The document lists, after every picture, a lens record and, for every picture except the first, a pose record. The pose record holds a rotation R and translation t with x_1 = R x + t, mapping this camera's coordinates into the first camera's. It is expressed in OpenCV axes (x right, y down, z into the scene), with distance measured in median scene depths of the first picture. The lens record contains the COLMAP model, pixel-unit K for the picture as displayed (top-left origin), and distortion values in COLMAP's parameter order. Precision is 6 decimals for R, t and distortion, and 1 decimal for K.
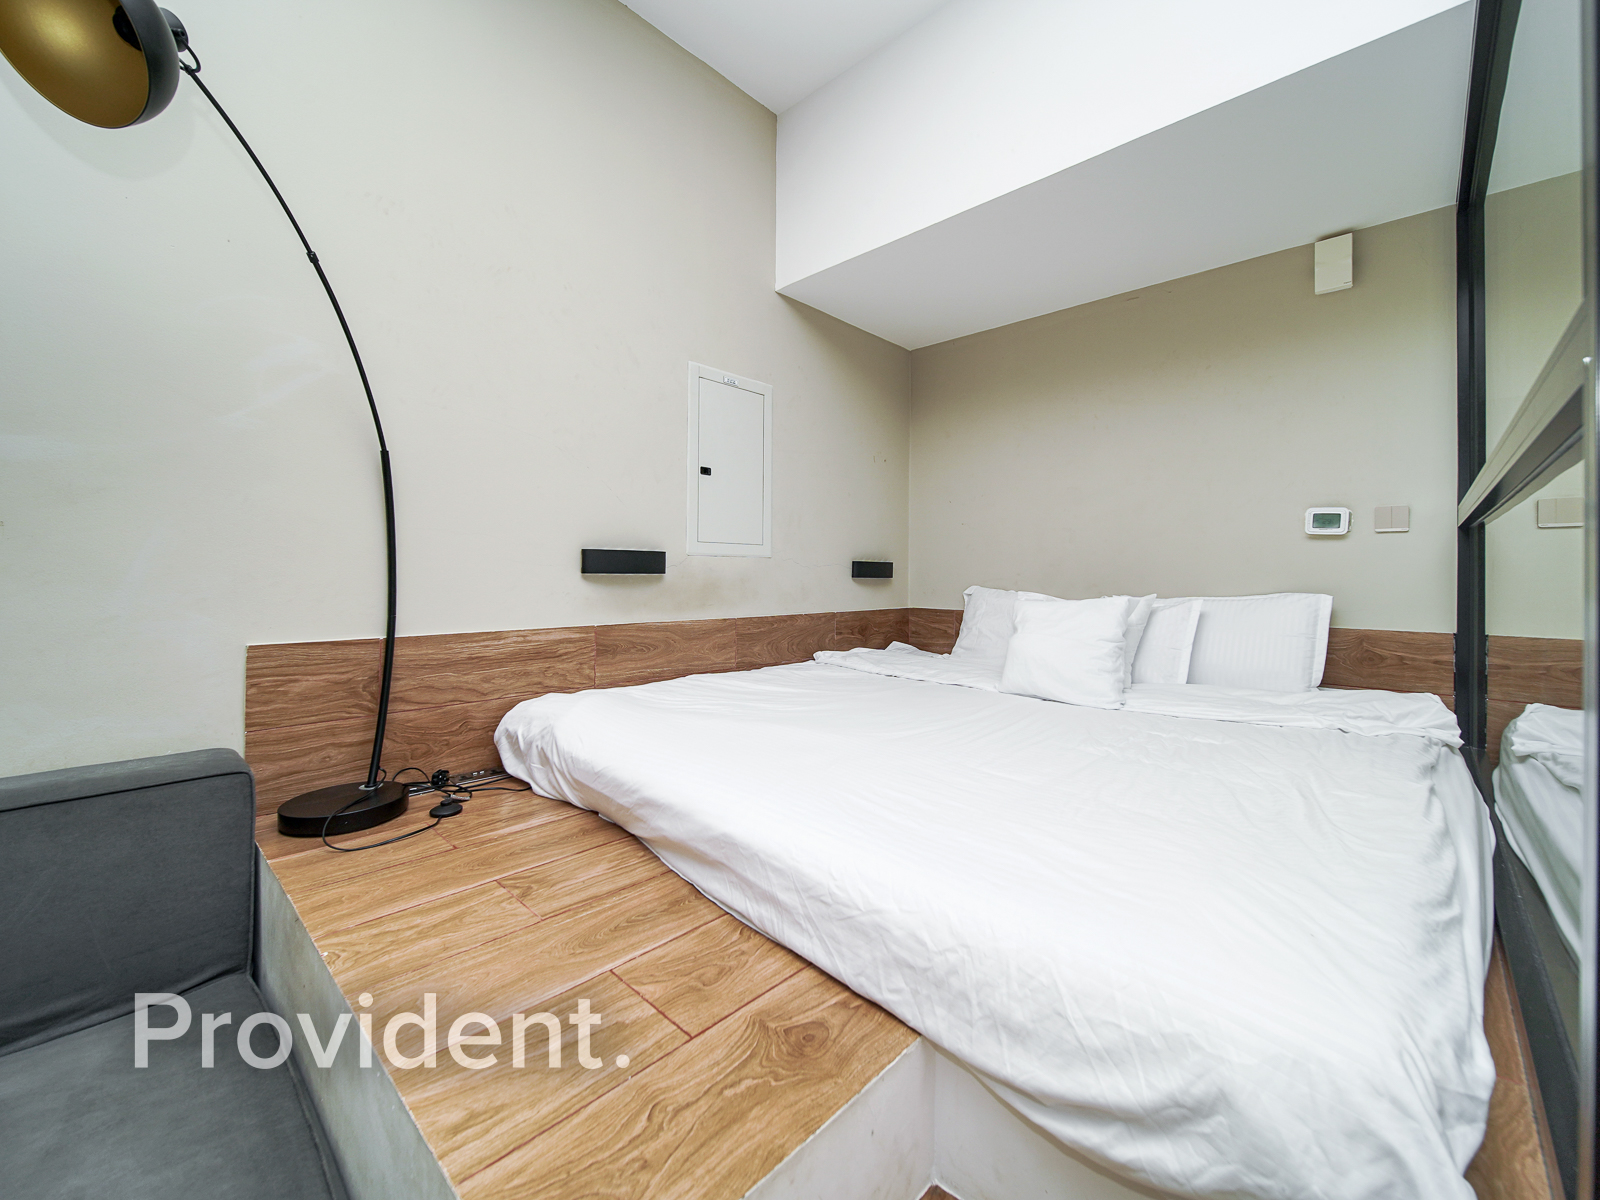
lens RADIAL K [[653.1, 0, 812.0], [0, 653.1, 570.9], [0, 0, 1]] dist [-0.000459, -0.000243]
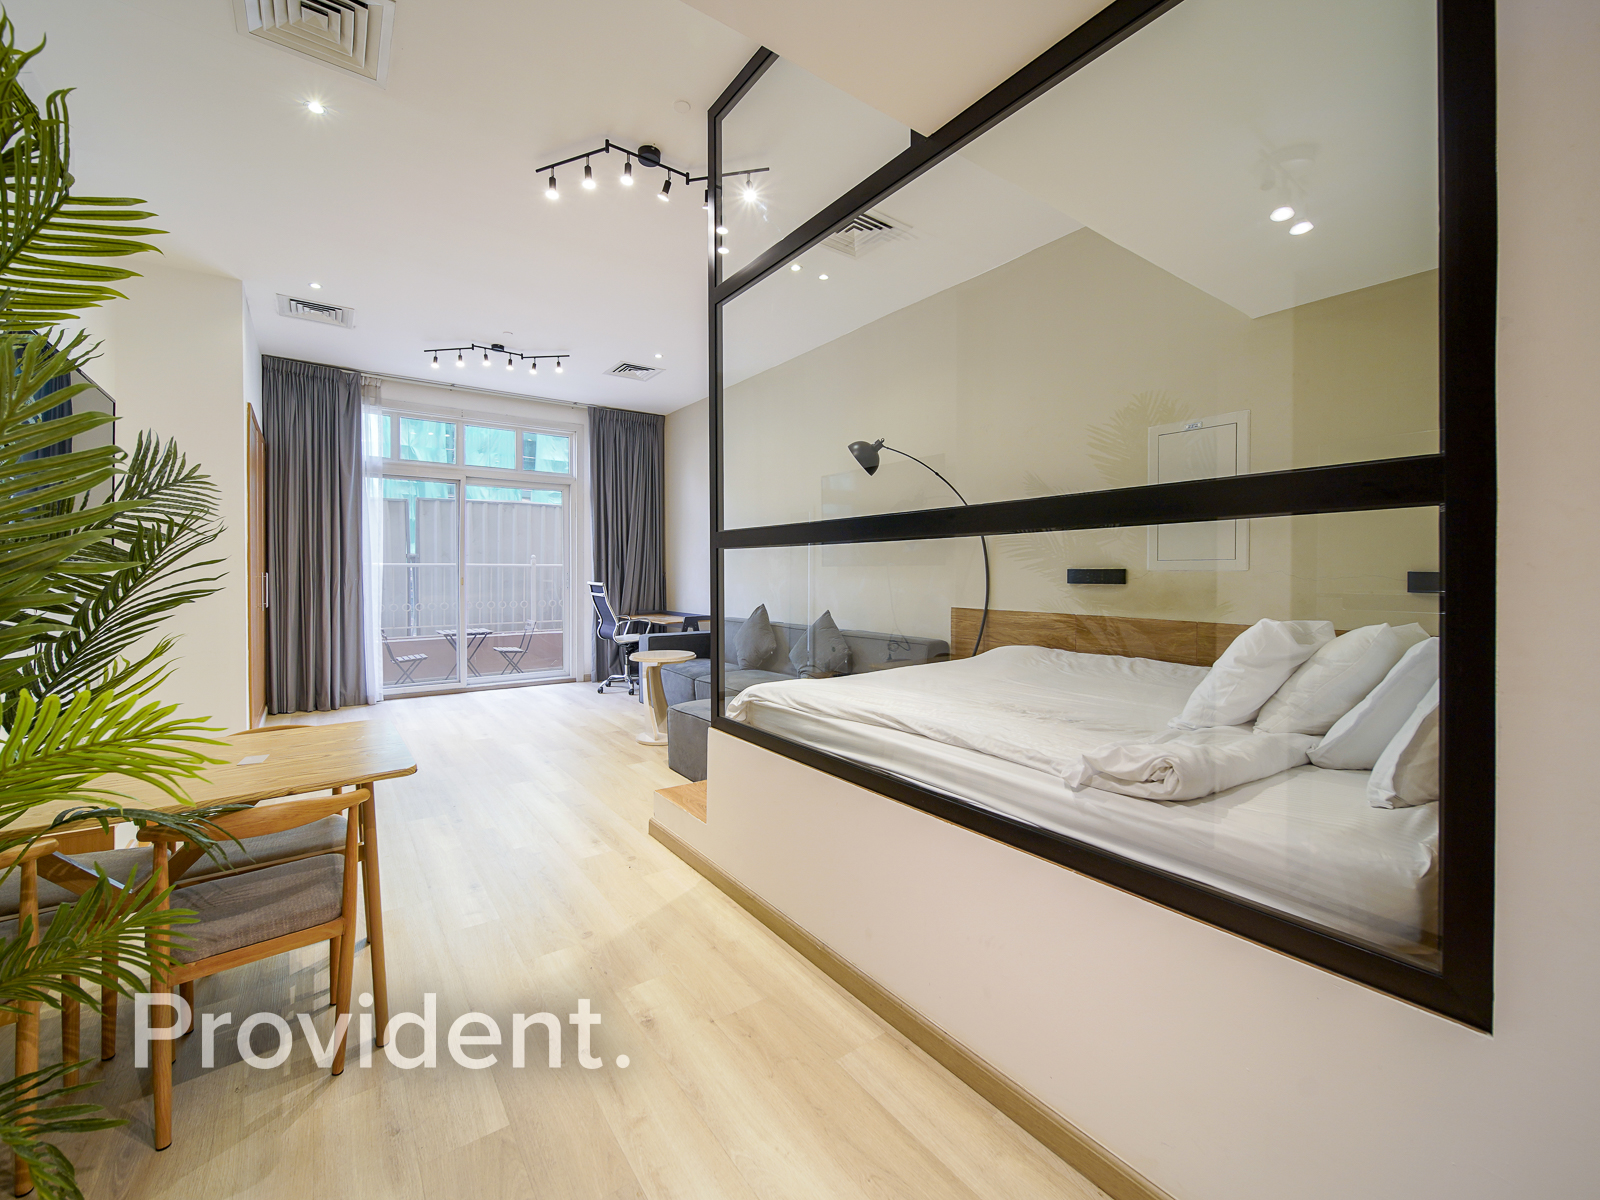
lens RADIAL K [[653.1, 0, 812.0], [0, 653.1, 570.9], [0, 0, 1]] dist [-0.000459, -0.000243]
pose [[-0.172388, -0.002584, -0.985026, 1.495816], [0.005159, 0.999980, -0.003527, -0.027054], [0.985016, -0.005690, -0.172371, 0.638496]]
